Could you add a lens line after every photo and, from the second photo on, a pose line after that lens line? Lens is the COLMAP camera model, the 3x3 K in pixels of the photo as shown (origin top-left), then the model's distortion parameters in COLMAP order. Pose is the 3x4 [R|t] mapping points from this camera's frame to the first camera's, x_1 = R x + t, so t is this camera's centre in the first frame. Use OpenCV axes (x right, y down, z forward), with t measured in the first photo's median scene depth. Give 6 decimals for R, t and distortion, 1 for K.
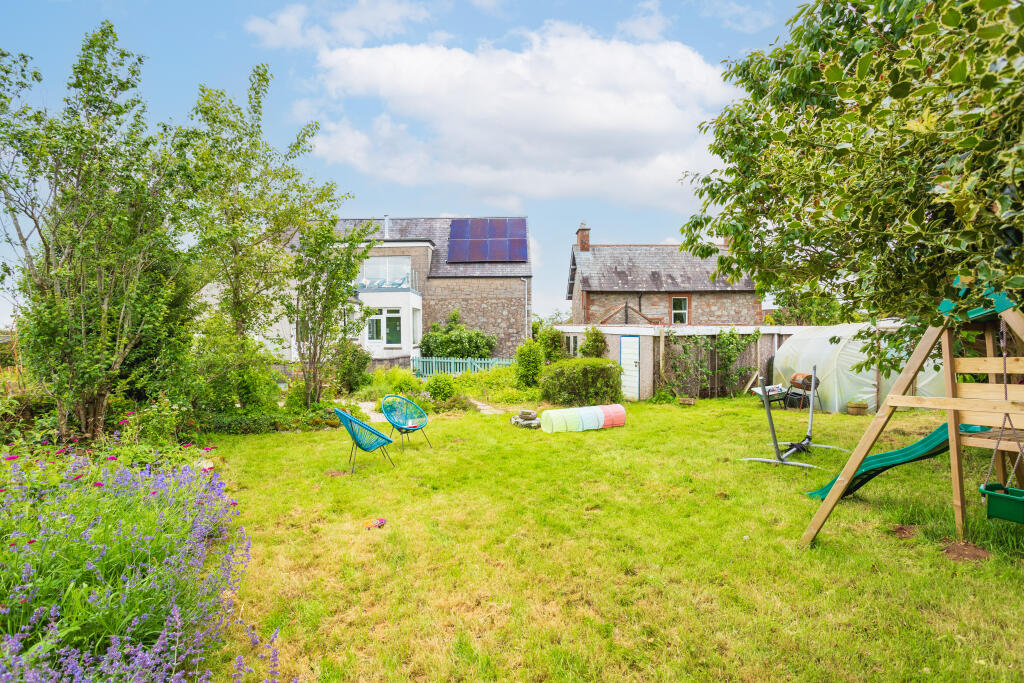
lens RADIAL K [[498.1, 0, 513.1], [0, 498.1, 338.7], [0, 0, 1]] dist [0.004212, 0.000565]
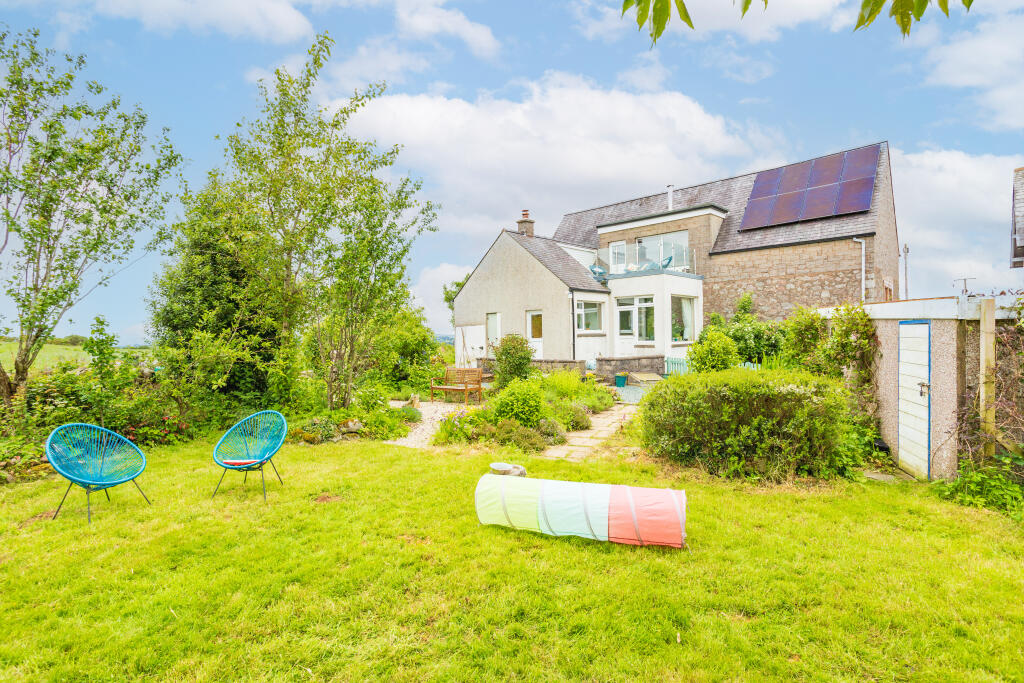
lens RADIAL K [[498.1, 0, 511.4], [0, 498.1, 342.8], [0, 0, 1]] dist [0.004212, 0.000565]
pose [[0.718483, 0.008967, -0.695486, 0.145033], [-0.000174, 0.999919, 0.012712, 0.003578], [0.695544, -0.009012, 0.718427, 0.234062]]
